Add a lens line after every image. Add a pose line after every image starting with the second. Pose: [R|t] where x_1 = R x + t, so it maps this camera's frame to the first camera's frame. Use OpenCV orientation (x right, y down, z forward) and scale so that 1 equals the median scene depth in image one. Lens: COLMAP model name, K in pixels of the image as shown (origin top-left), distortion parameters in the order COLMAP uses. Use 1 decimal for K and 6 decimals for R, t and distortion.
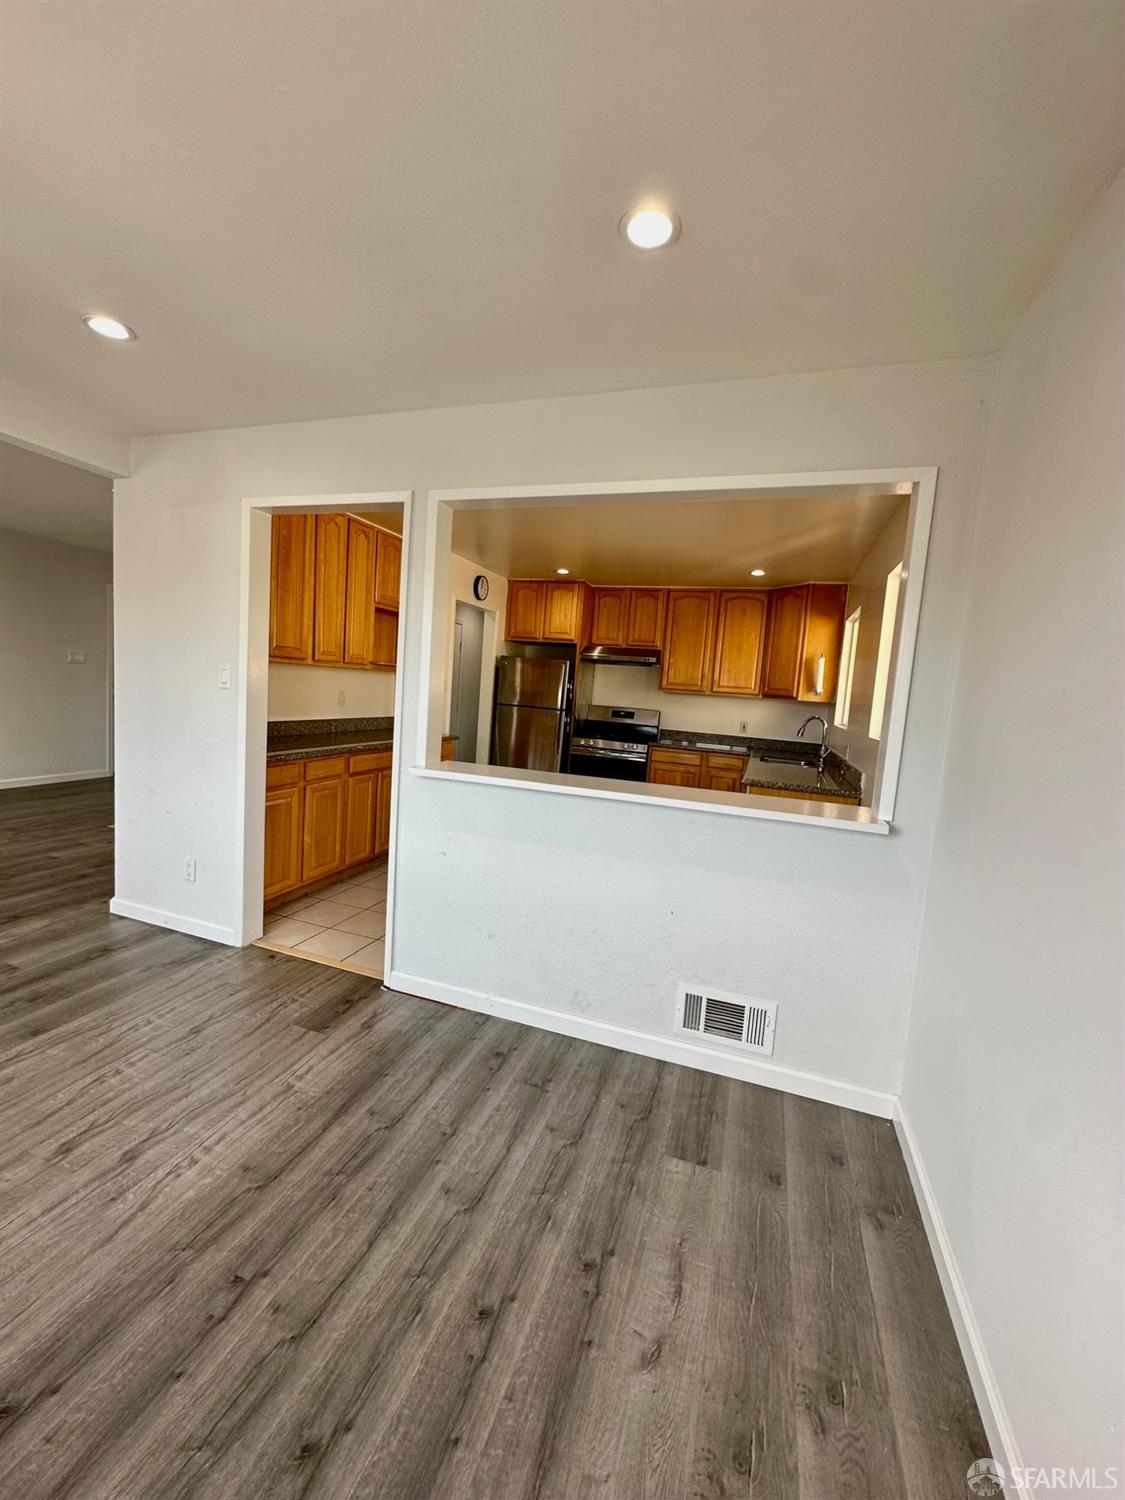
lens RADIAL K [[601.4, 0, 562.5], [0, 601.4, 750.0], [0, 0, 1]] dist [0.000964, 0.000349]
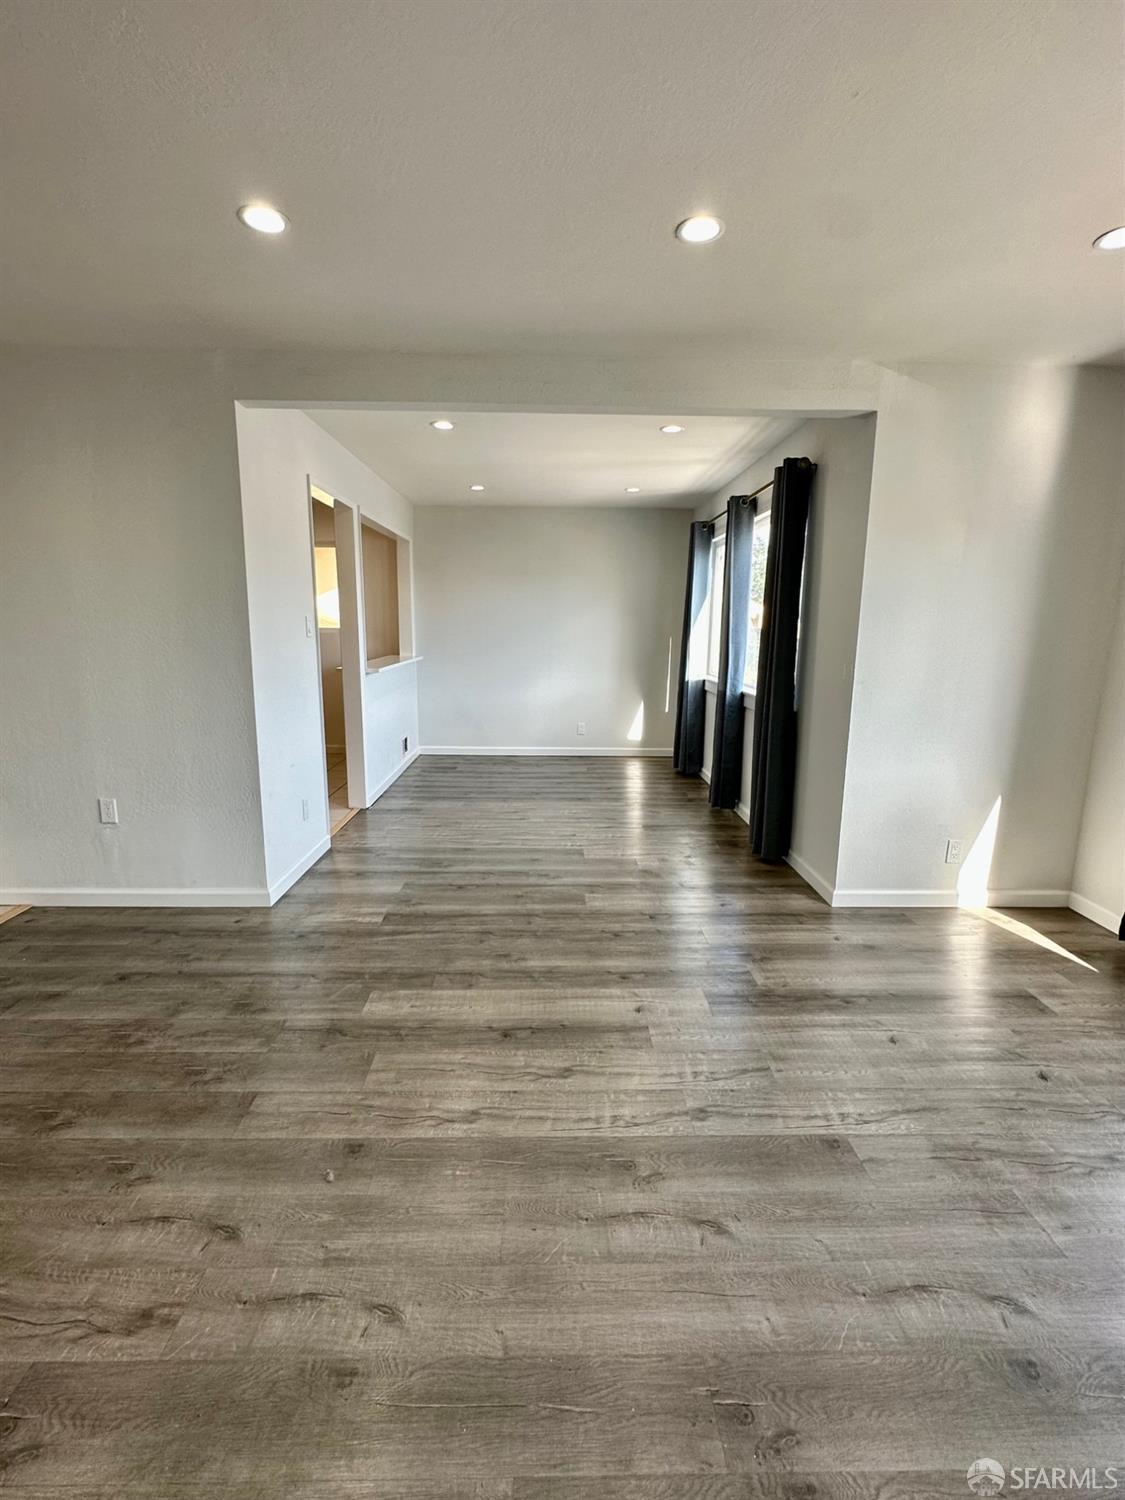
lens RADIAL K [[671.2, 0, 561.1], [0, 671.2, 746.0], [0, 0, 1]] dist [-0.003025, 0.000702]
pose [[-0.346867, -0.240809, 0.906474, -0.984553], [0.059144, 0.958939, 0.277378, -0.116955], [-0.936048, 0.149826, -0.318382, 0.496859]]
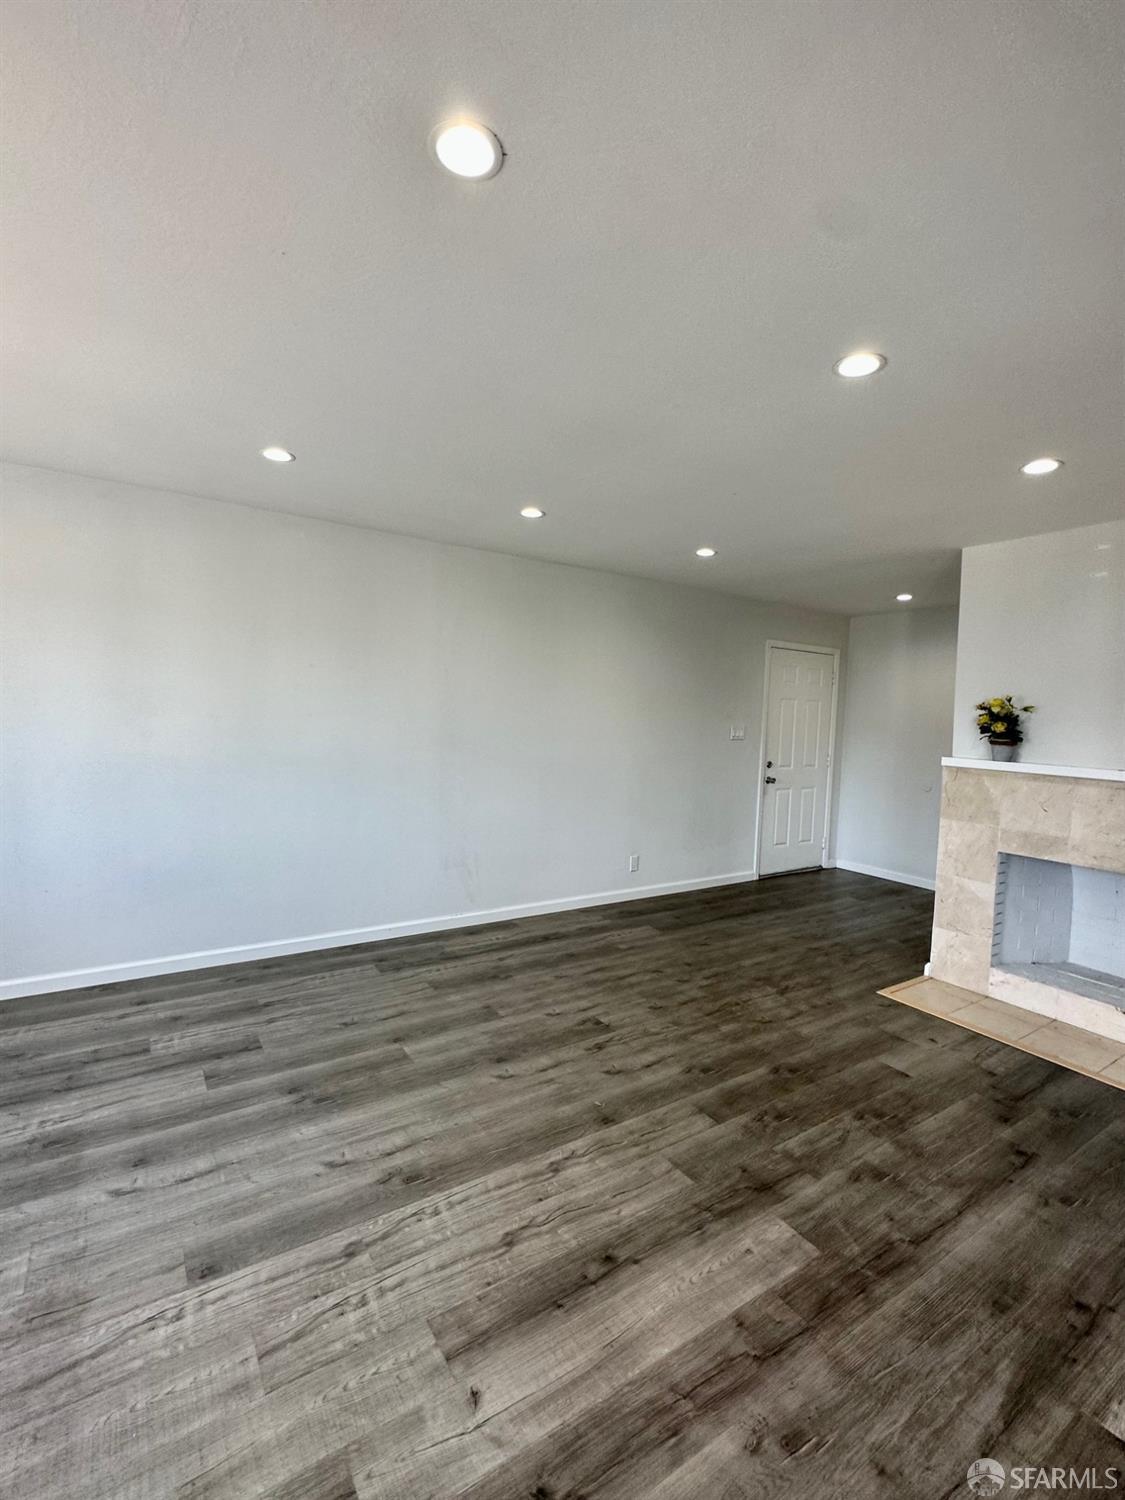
lens RADIAL K [[671.2, 0, 561.1], [0, 671.2, 746.0], [0, 0, 1]] dist [-0.003025, 0.000702]
pose [[0.794495, -0.012613, -0.607139, -0.491209], [-0.043826, 0.995986, -0.078042, -0.060249], [0.605687, 0.088613, 0.790754, 0.151725]]
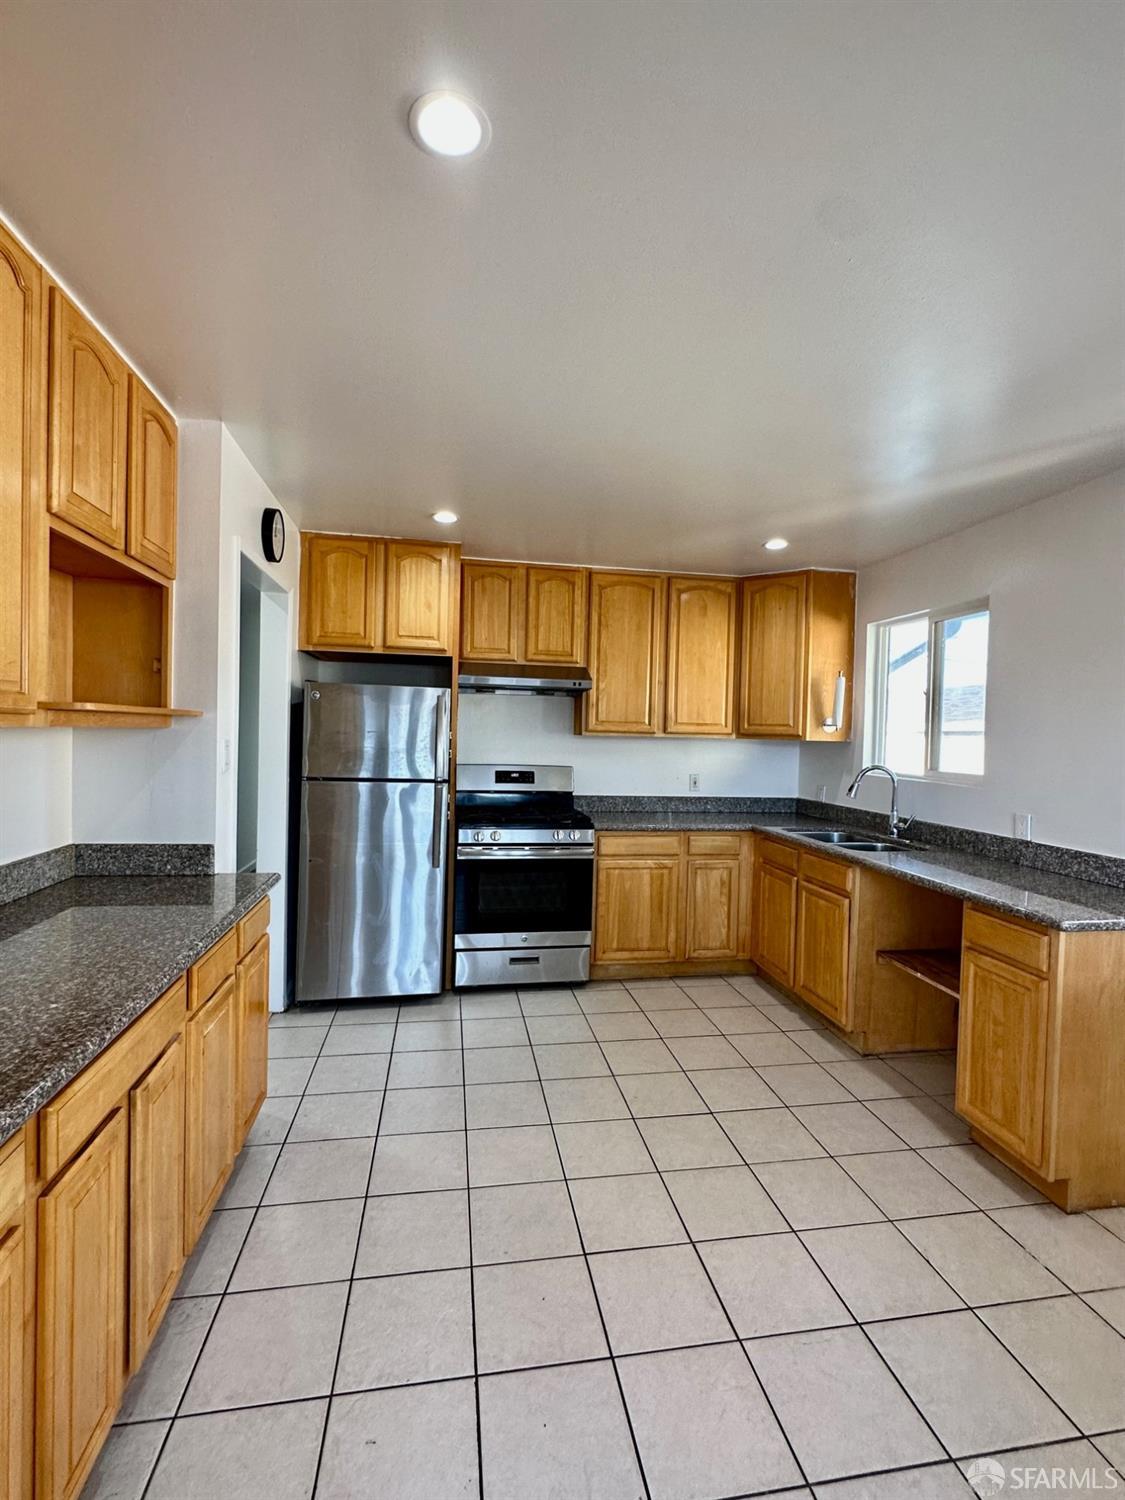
lens RADIAL K [[671.2, 0, 561.1], [0, 671.2, 746.0], [0, 0, 1]] dist [-0.003025, 0.000702]
pose [[0.875662, -0.059181, 0.479285, -0.199798], [0.086824, 0.995584, -0.035695, -0.070608], [-0.475056, 0.072870, 0.876933, 0.453823]]
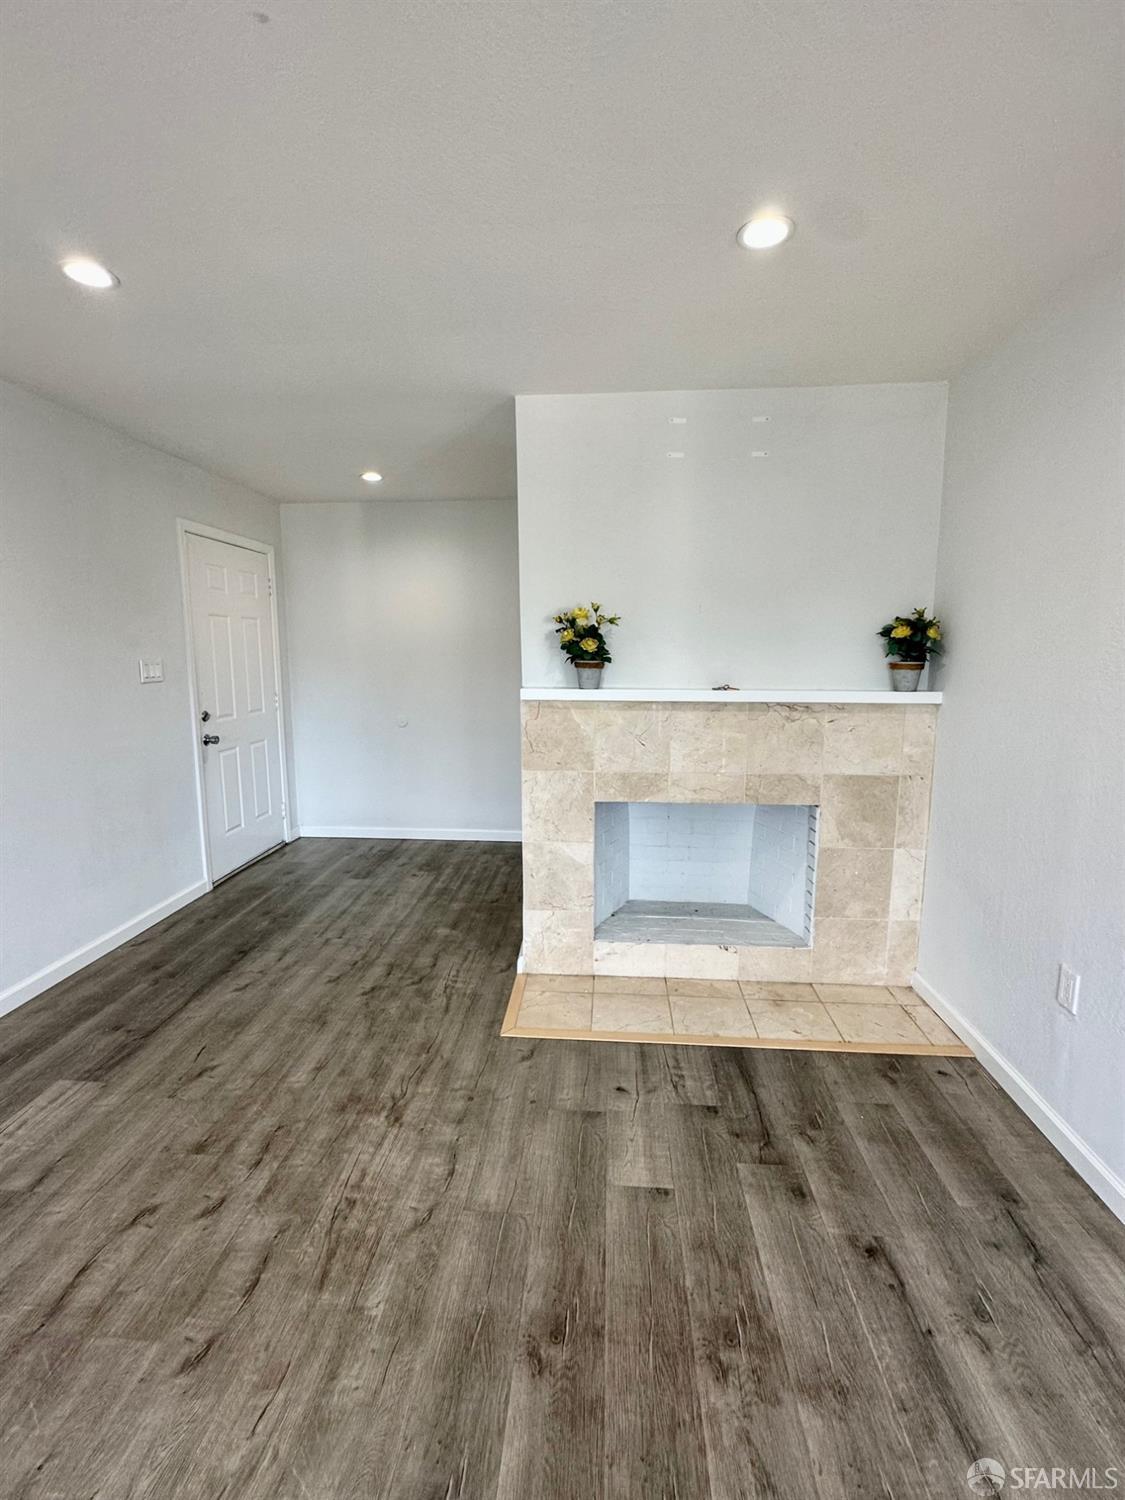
lens RADIAL K [[671.2, 0, 561.1], [0, 671.2, 746.0], [0, 0, 1]] dist [-0.003025, 0.000702]
pose [[0.963280, -0.108987, 0.245385, -0.688556], [0.097383, 0.993498, 0.058971, -0.101710], [-0.250216, -0.032909, 0.967631, 0.419842]]
